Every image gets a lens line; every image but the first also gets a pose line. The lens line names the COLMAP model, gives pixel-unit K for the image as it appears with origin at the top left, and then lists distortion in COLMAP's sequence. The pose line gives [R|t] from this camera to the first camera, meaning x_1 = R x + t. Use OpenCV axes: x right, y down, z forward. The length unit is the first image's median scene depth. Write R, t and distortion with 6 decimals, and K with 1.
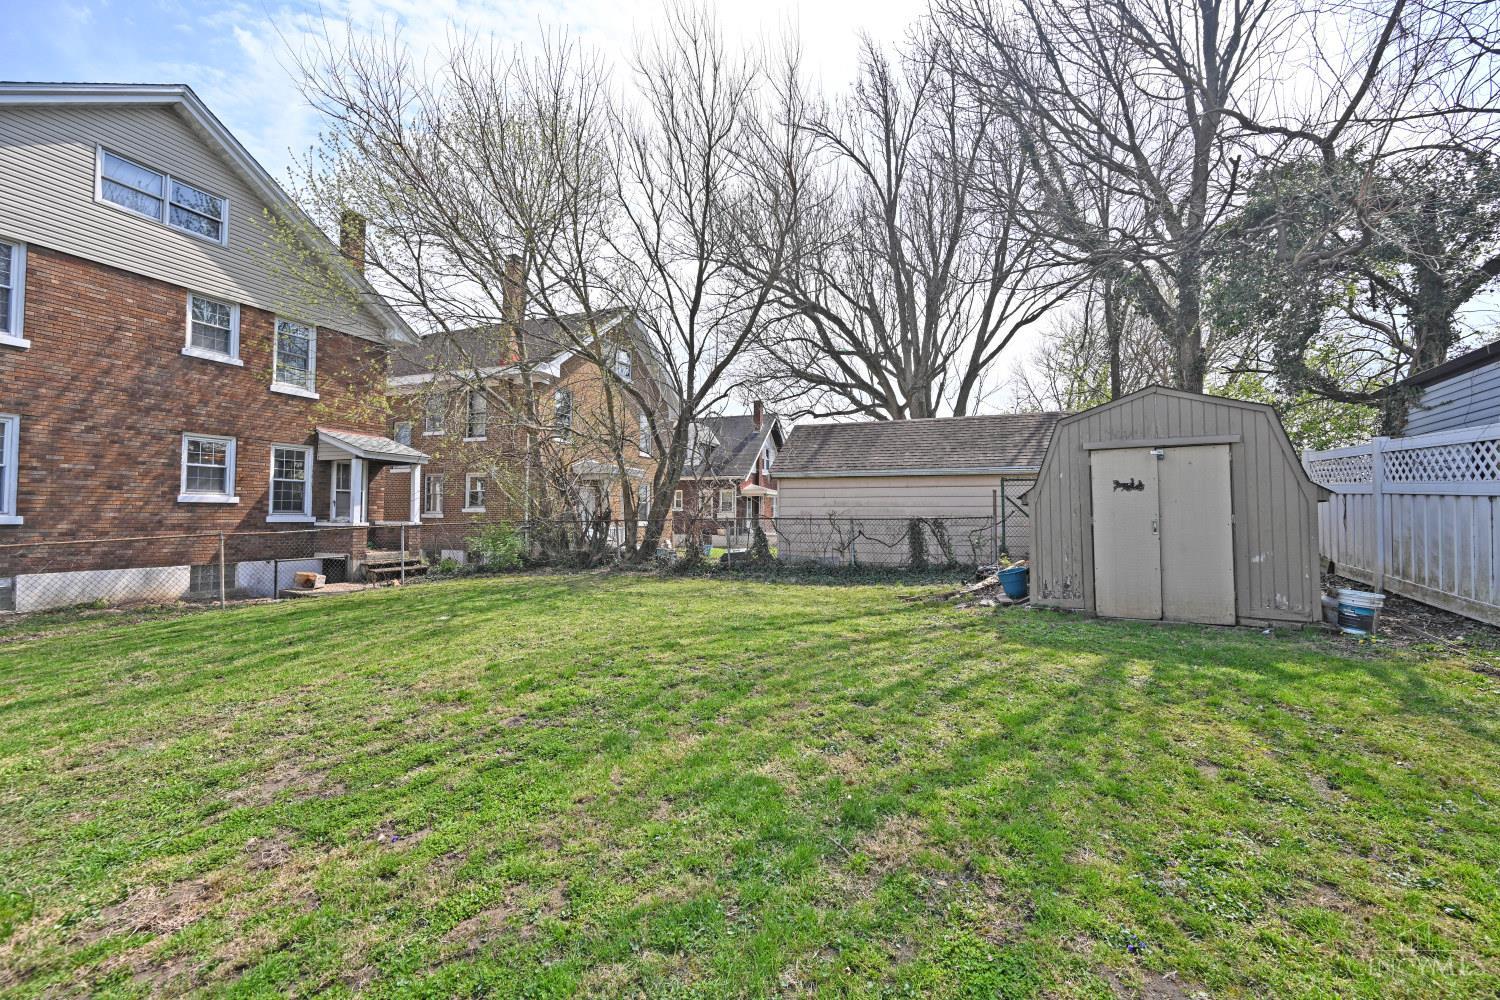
lens RADIAL K [[592.0, 0, 757.6], [0, 592.0, 497.4], [0, 0, 1]] dist [-0.002099, 0.000921]
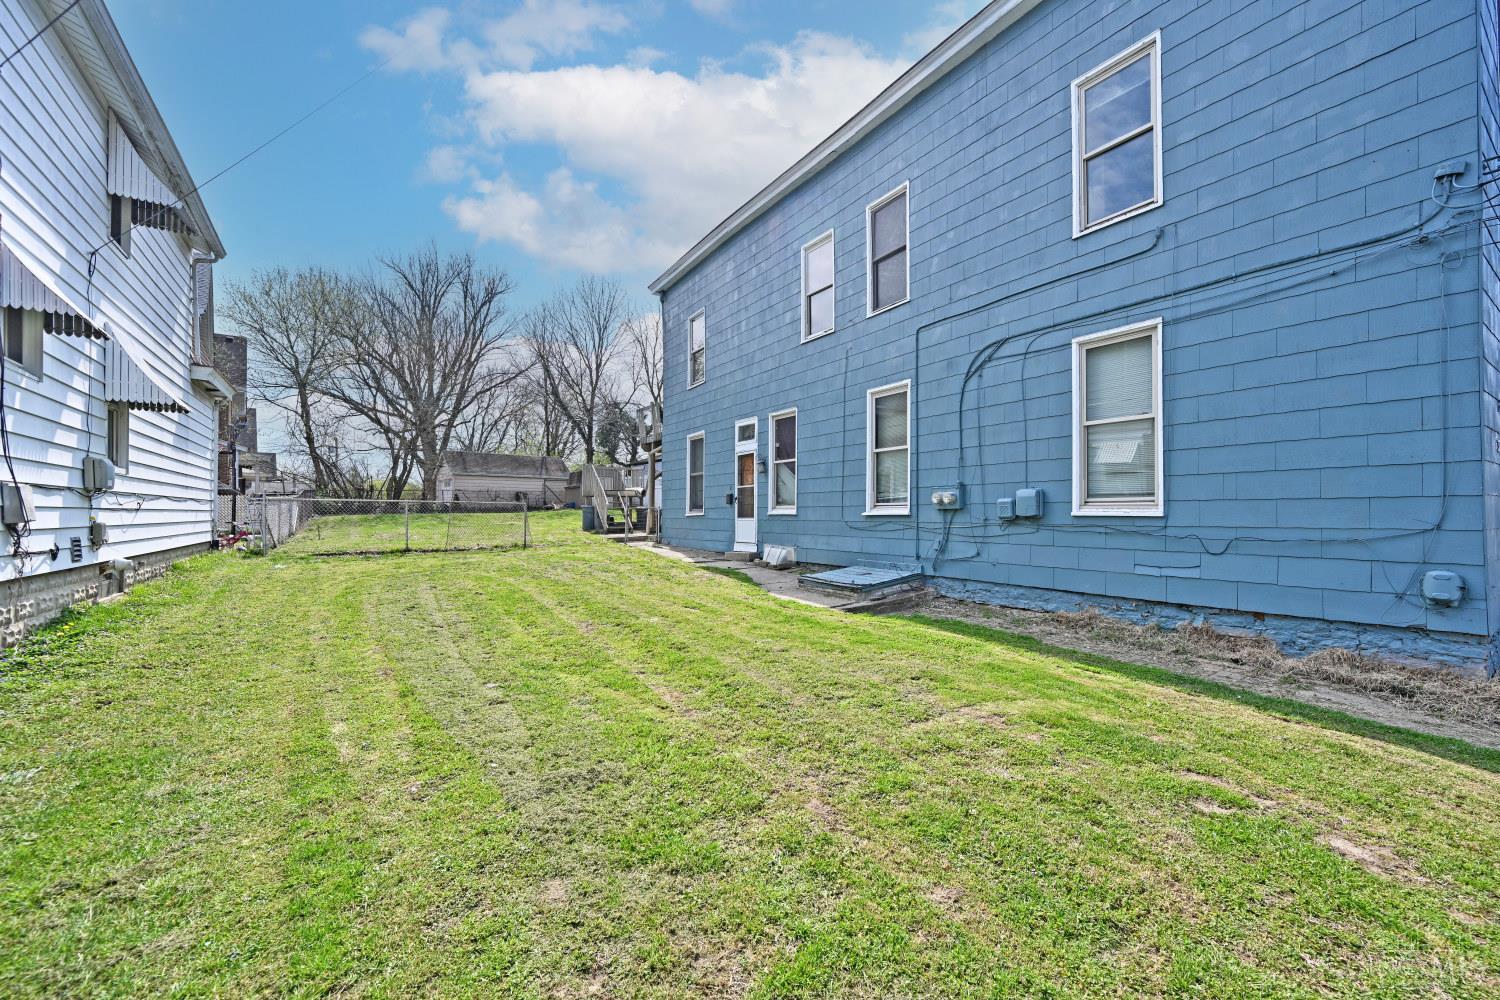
lens RADIAL K [[592.0, 0, 754.4], [0, 592.0, 511.3], [0, 0, 1]] dist [-0.002099, 0.000921]
pose [[0.459502, -0.005197, 0.888162, -1.690444], [-0.028390, 0.999386, 0.020536, 0.038495], [-0.887723, -0.034652, 0.459072, -1.314491]]
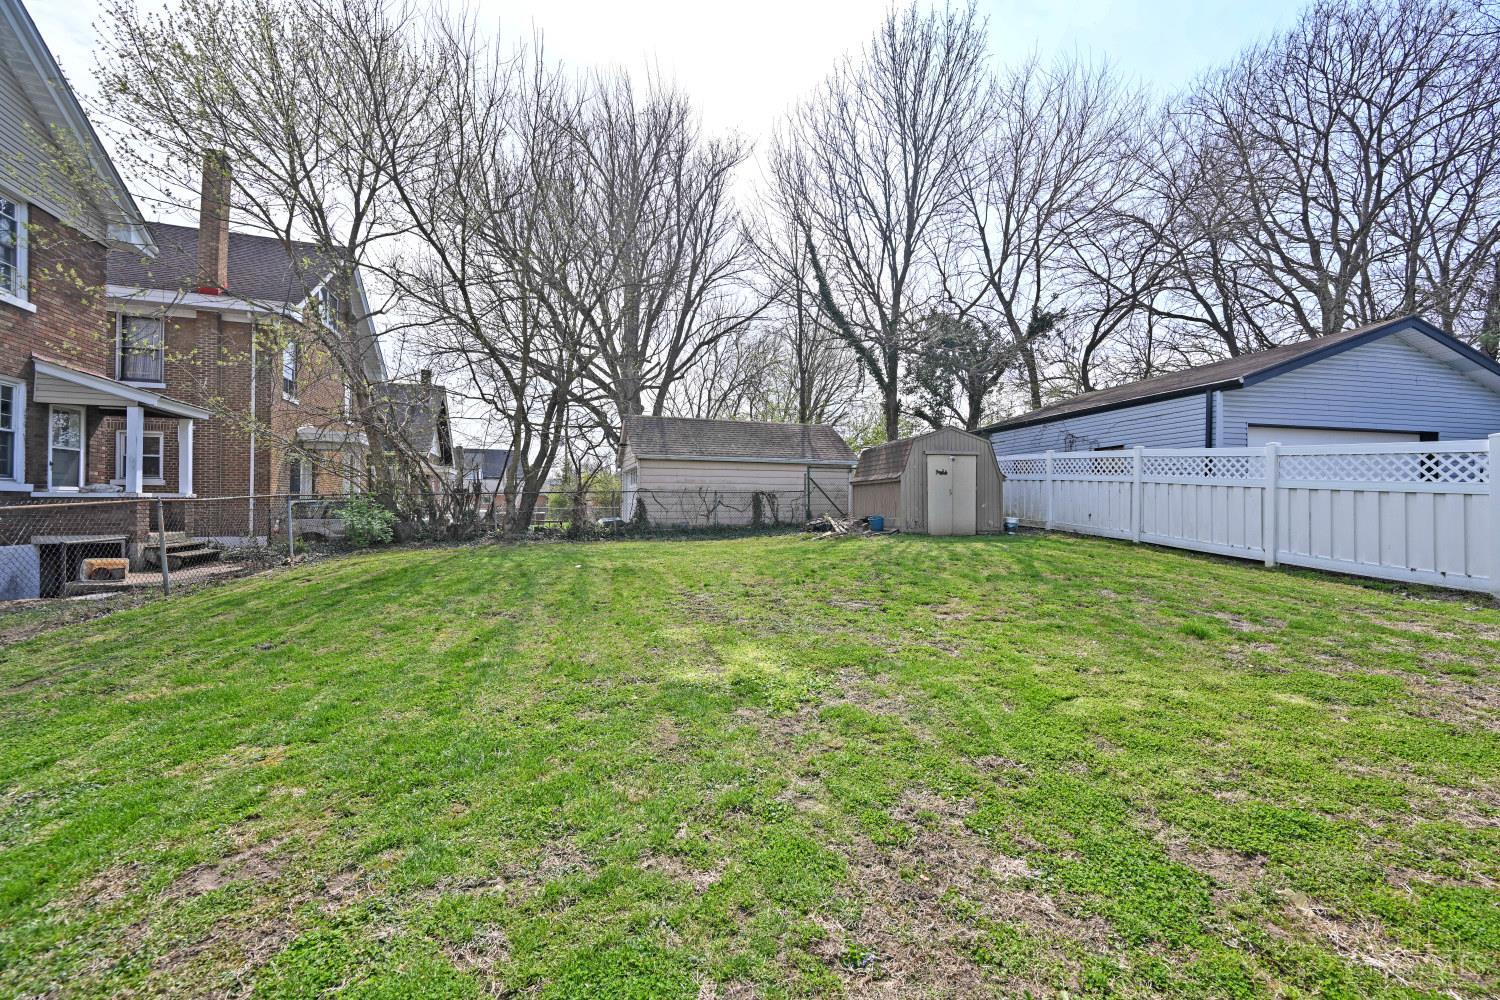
lens RADIAL K [[592.0, 0, 750.9], [0, 592.0, 500.8], [0, 0, 1]] dist [-0.002099, 0.000921]
pose [[0.755641, -0.000310, 0.654986, -0.640074], [-0.019173, 0.999561, 0.022593, 0.023347], [-0.654705, -0.029631, 0.755303, -0.074295]]
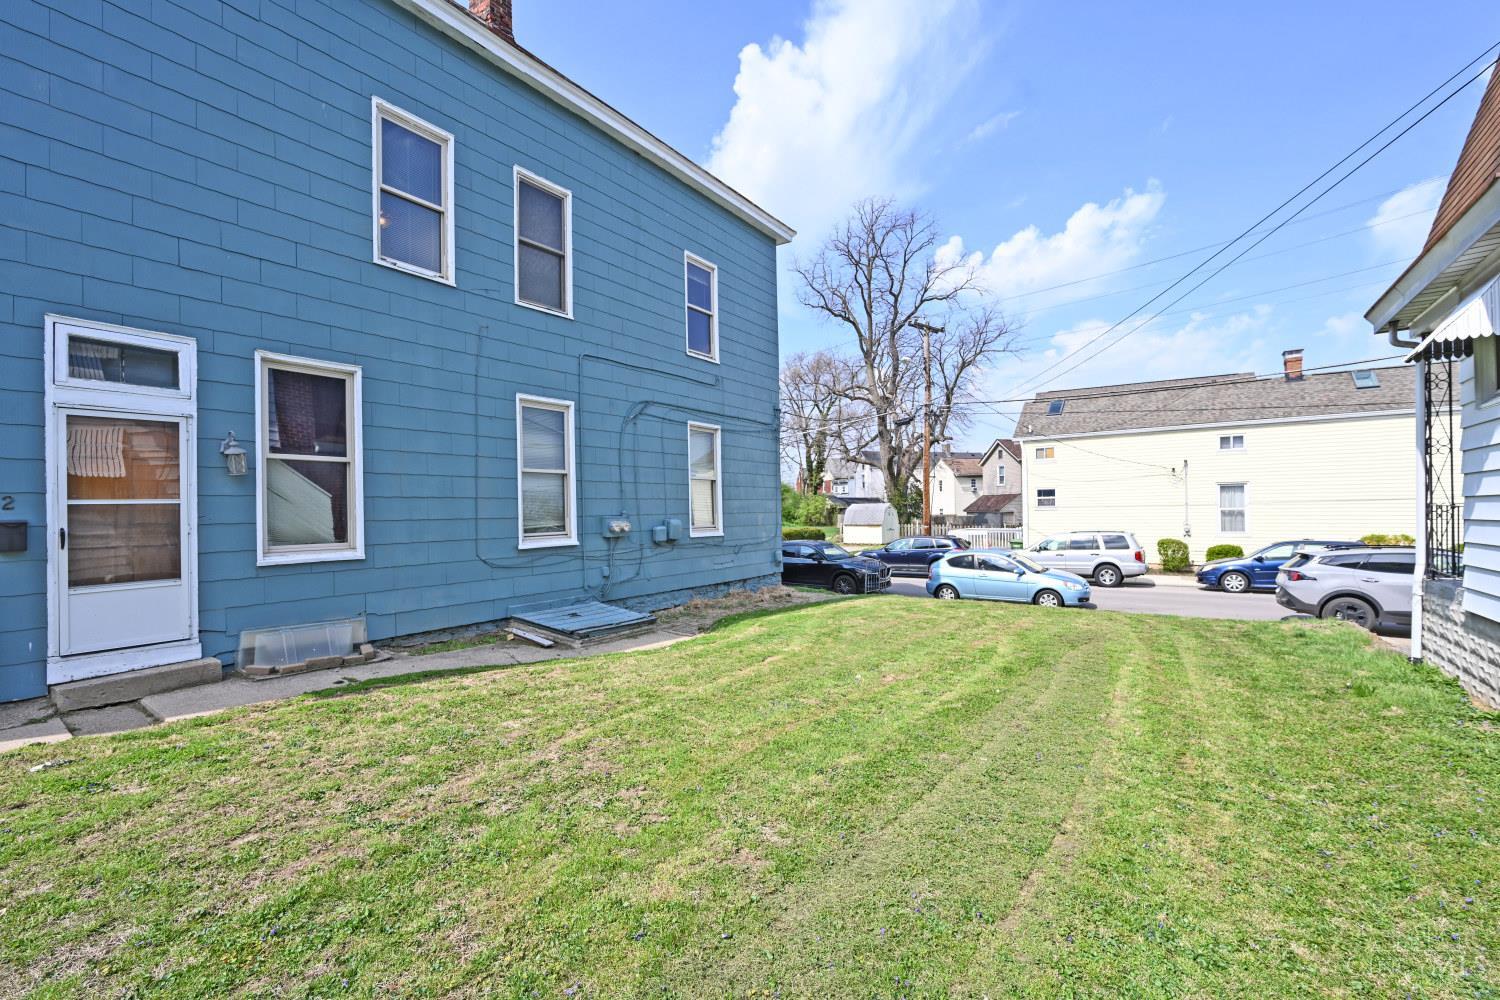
lens RADIAL K [[615.7, 0, 754.8], [0, 615.7, 501.9], [0, 0, 1]] dist [-0.007179, 0.000037]
pose [[-0.993693, -0.001366, 0.112123, -1.235614], [-0.006221, 0.999058, -0.042957, 0.031748], [-0.111959, -0.043383, -0.992765, -0.436558]]
